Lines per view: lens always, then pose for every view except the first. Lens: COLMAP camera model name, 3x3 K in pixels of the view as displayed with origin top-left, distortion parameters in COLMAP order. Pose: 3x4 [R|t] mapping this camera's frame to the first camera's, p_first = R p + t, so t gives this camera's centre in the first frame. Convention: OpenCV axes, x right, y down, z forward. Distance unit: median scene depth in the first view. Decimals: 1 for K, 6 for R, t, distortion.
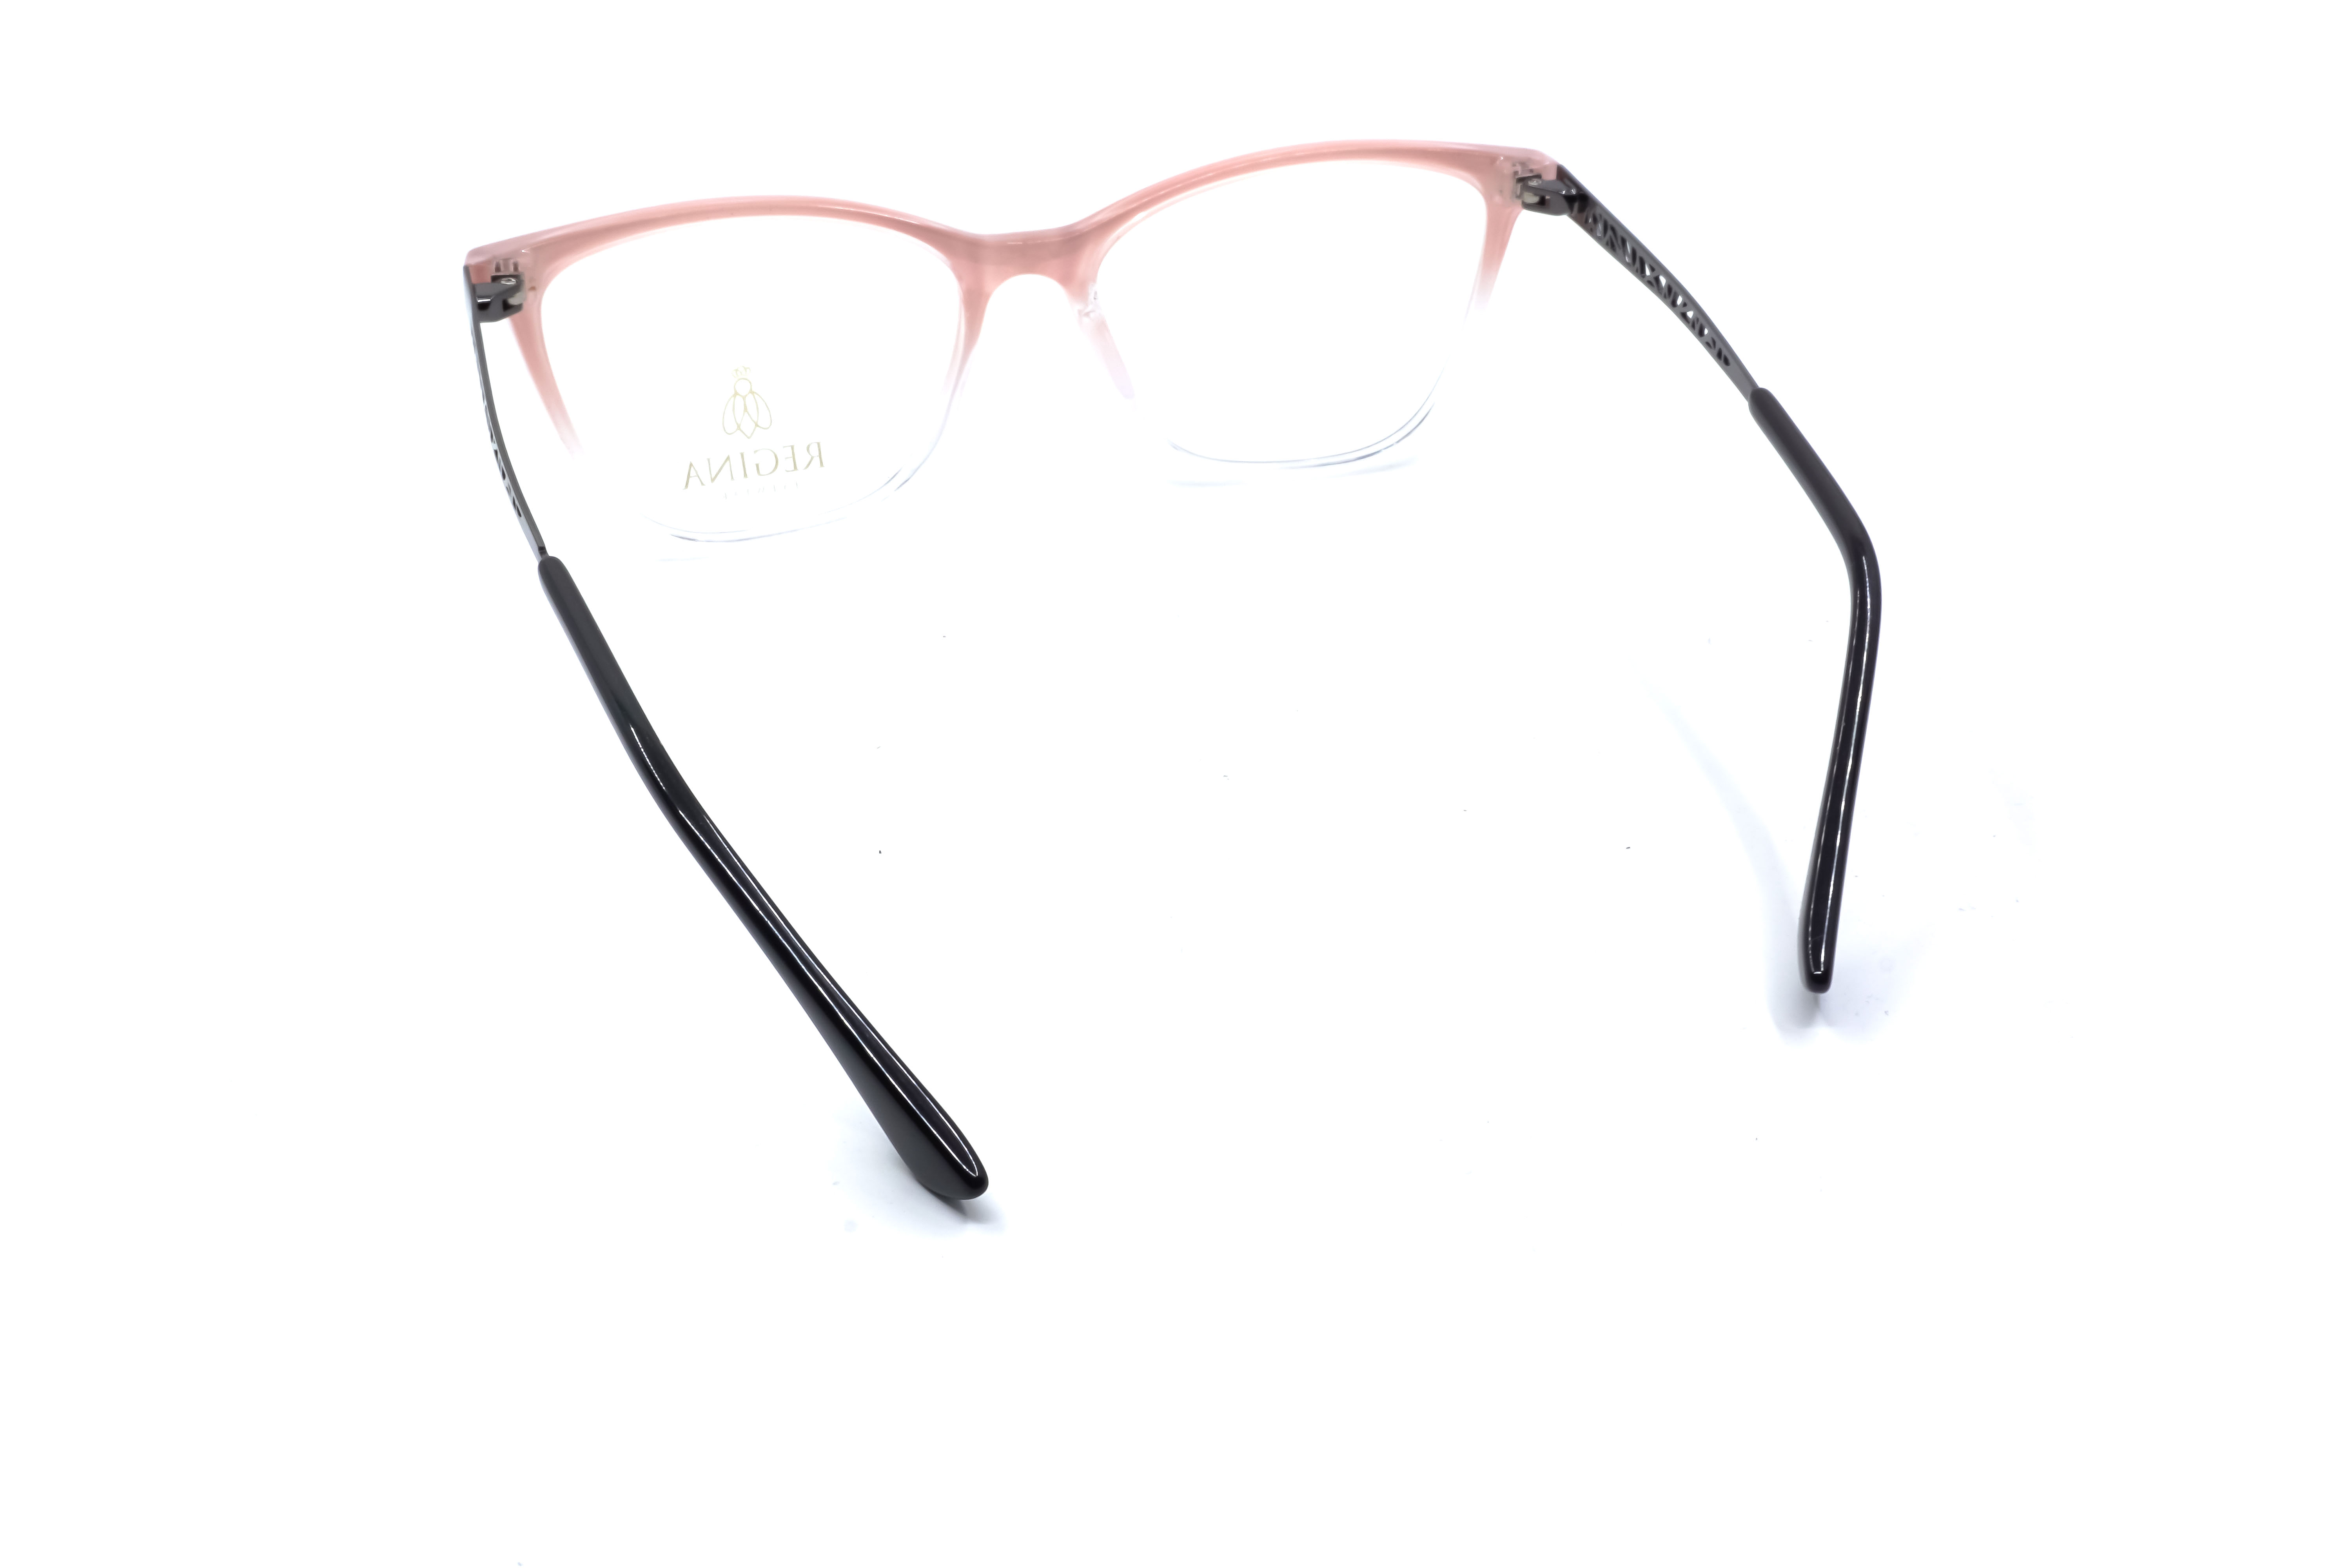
lens RADIAL K [[2300.1, 0, 1170.3], [0, 2300.1, 789.0], [0, 0, 1]] dist [0.000497, -0.000605]
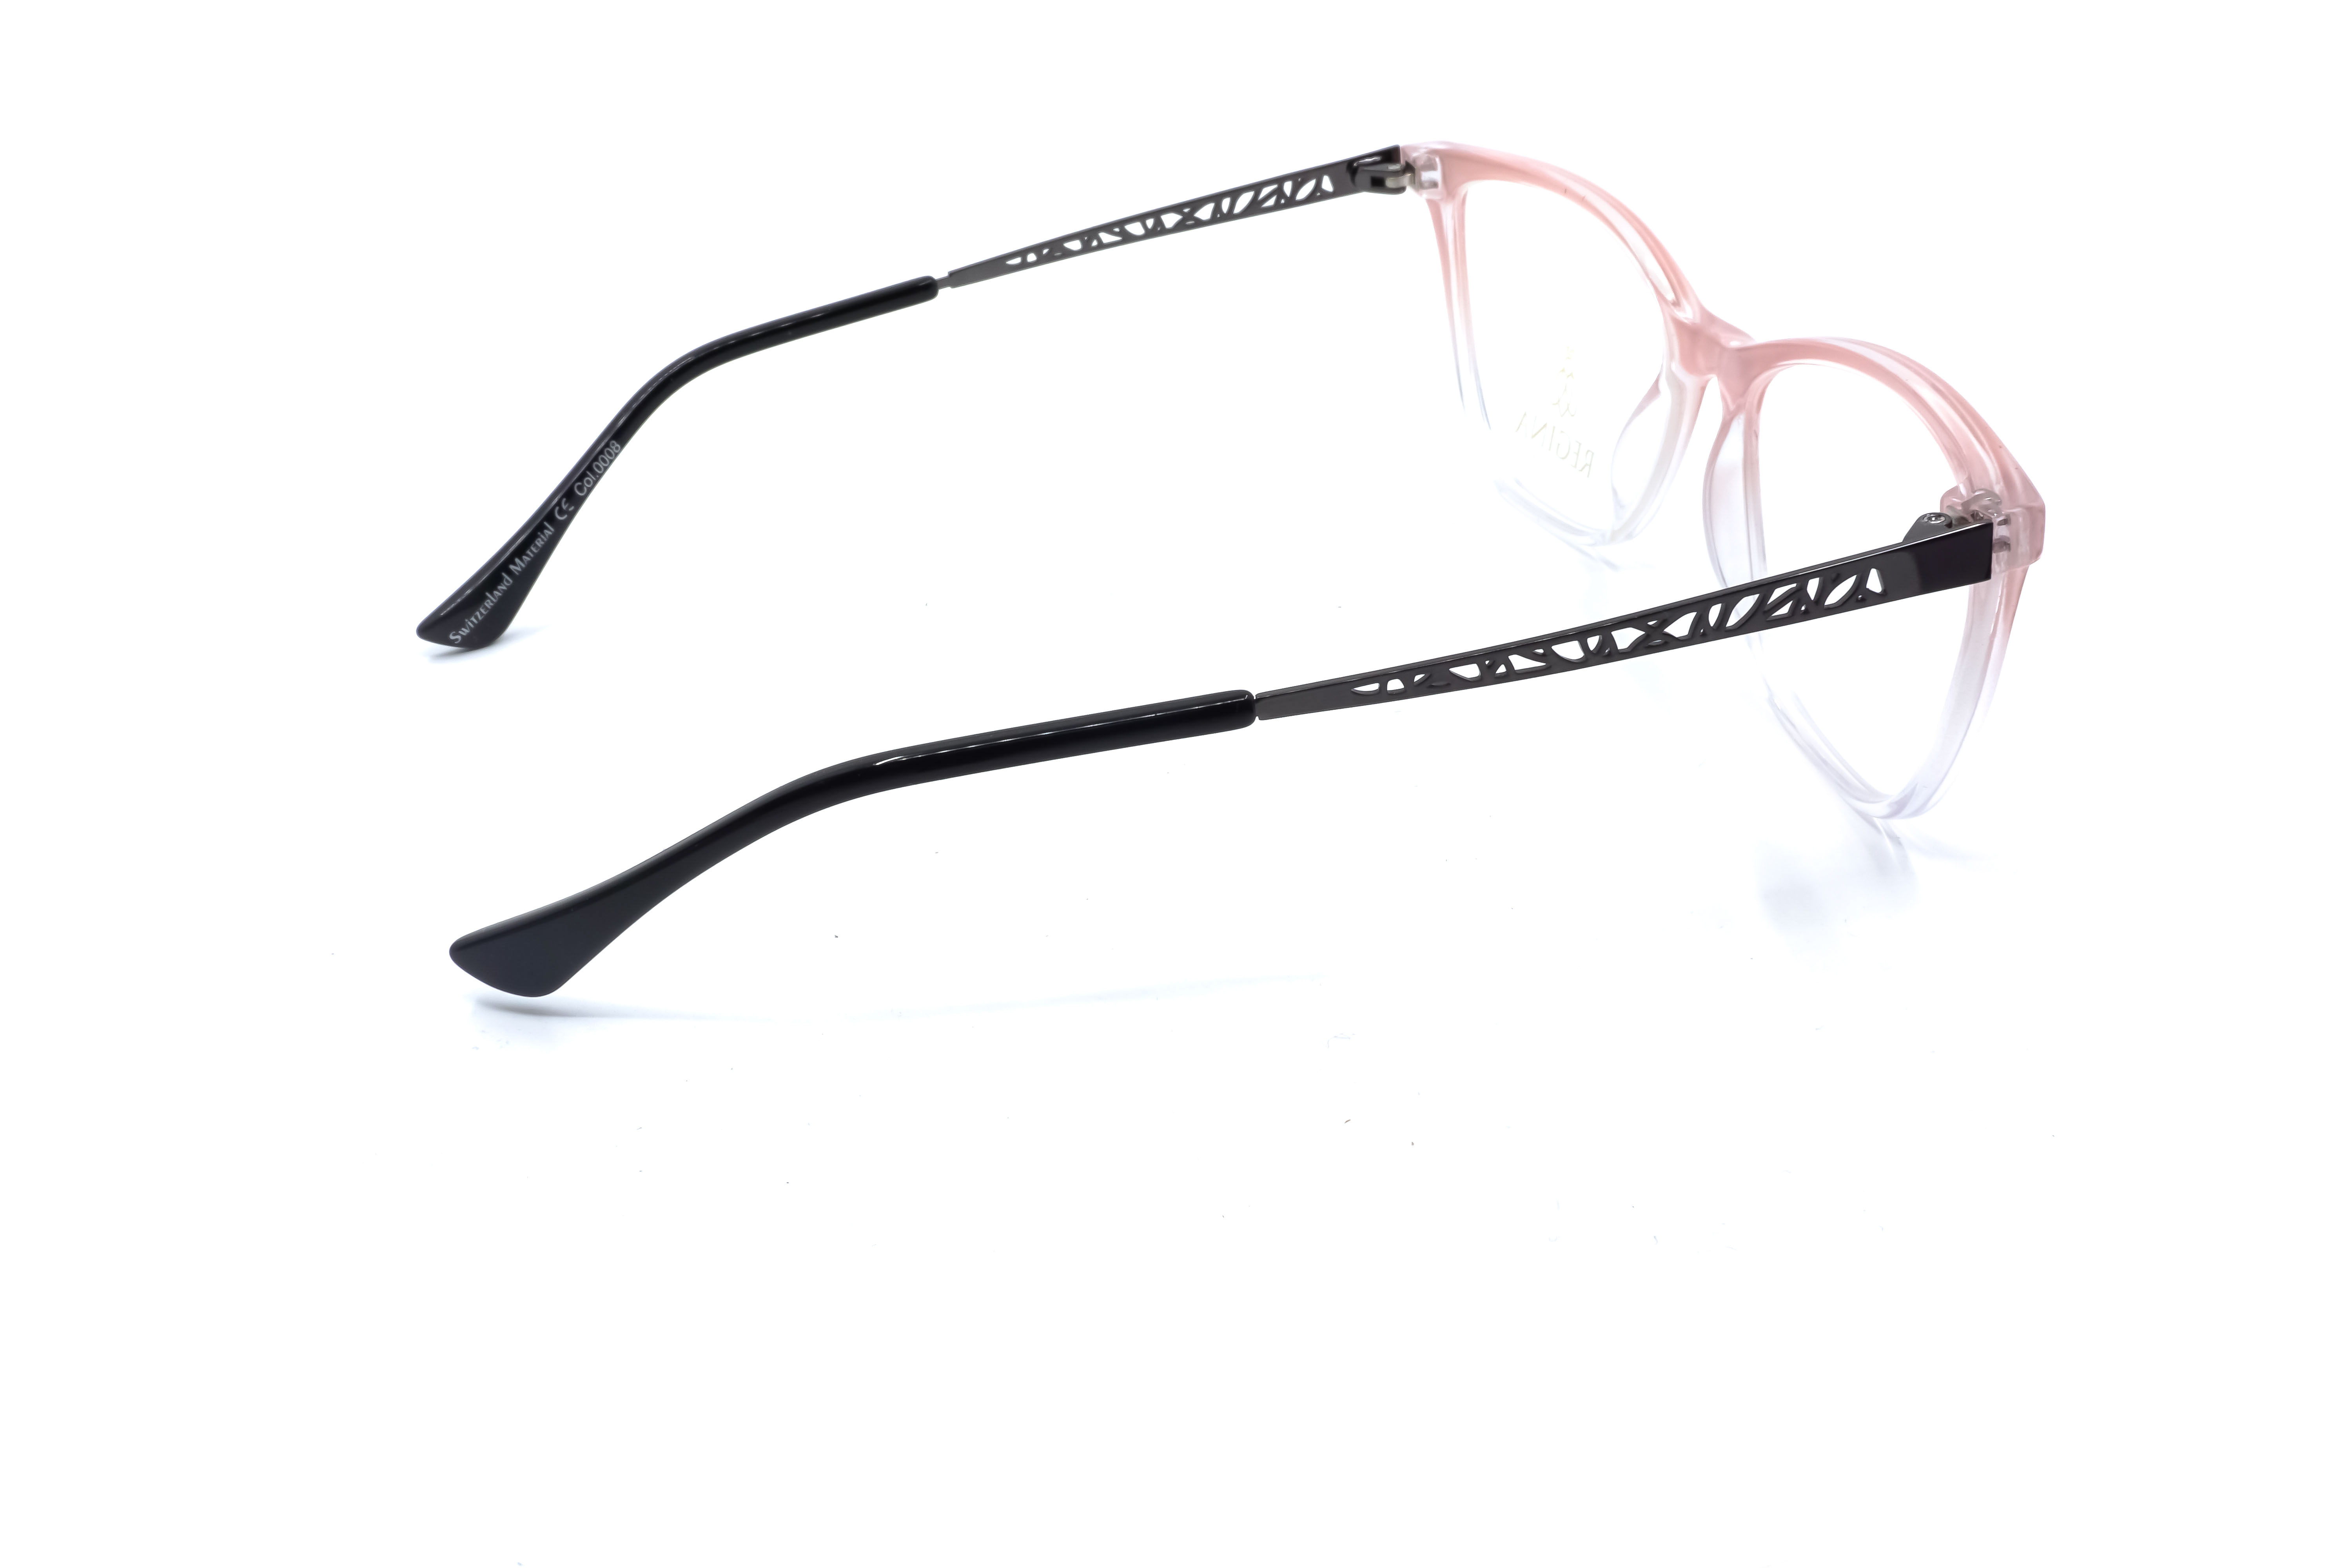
lens RADIAL K [[2276.9, 0, 1170.0], [0, 2276.9, 811.0], [0, 0, 1]] dist [-0.004085, 0.002169]
pose [[-0.004475, 0.510086, -0.860112, 0.765280], [-0.473532, 0.756491, 0.451097, -0.391239], [0.880765, 0.409309, 0.238157, 0.684119]]
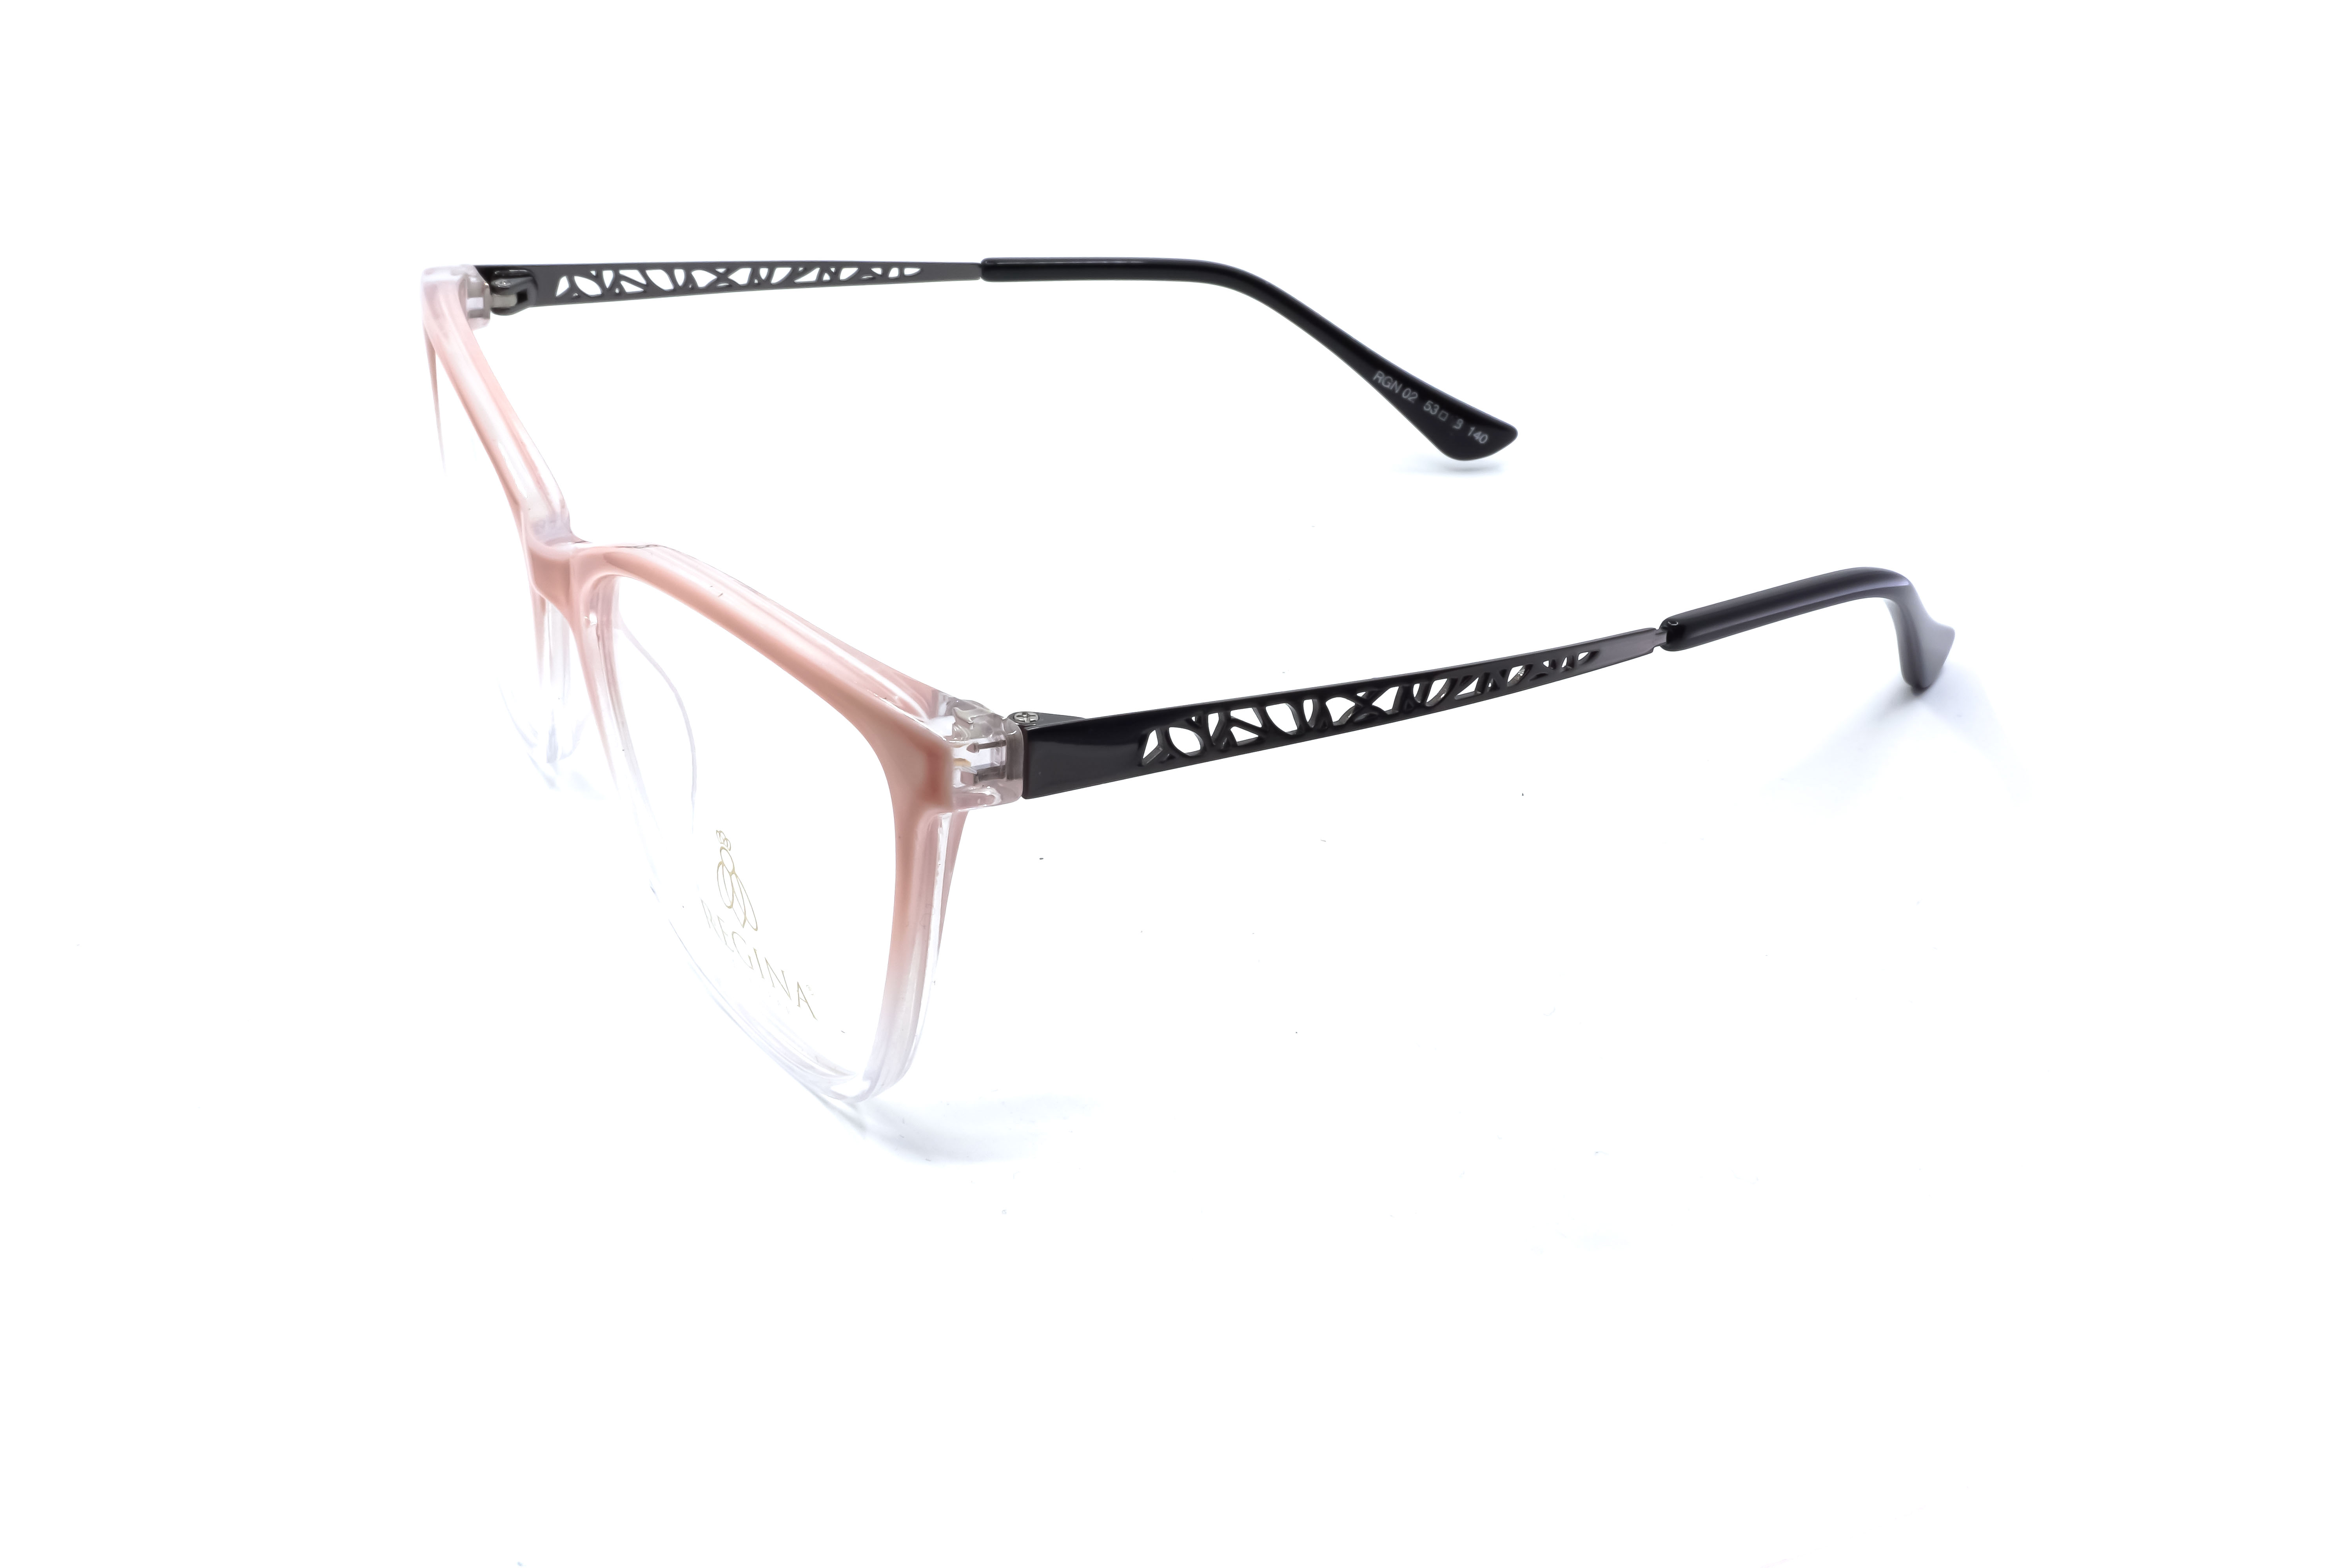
lens RADIAL K [[2329.3, 0, 1176.1], [0, 2329.3, 784.4], [0, 0, 1]] dist [0.015414, 0.006961]
pose [[-0.263926, -0.448554, 0.853898, -0.770018], [0.487898, 0.701593, 0.519349, -0.469972], [-0.832045, 0.553685, 0.033680, 0.859975]]
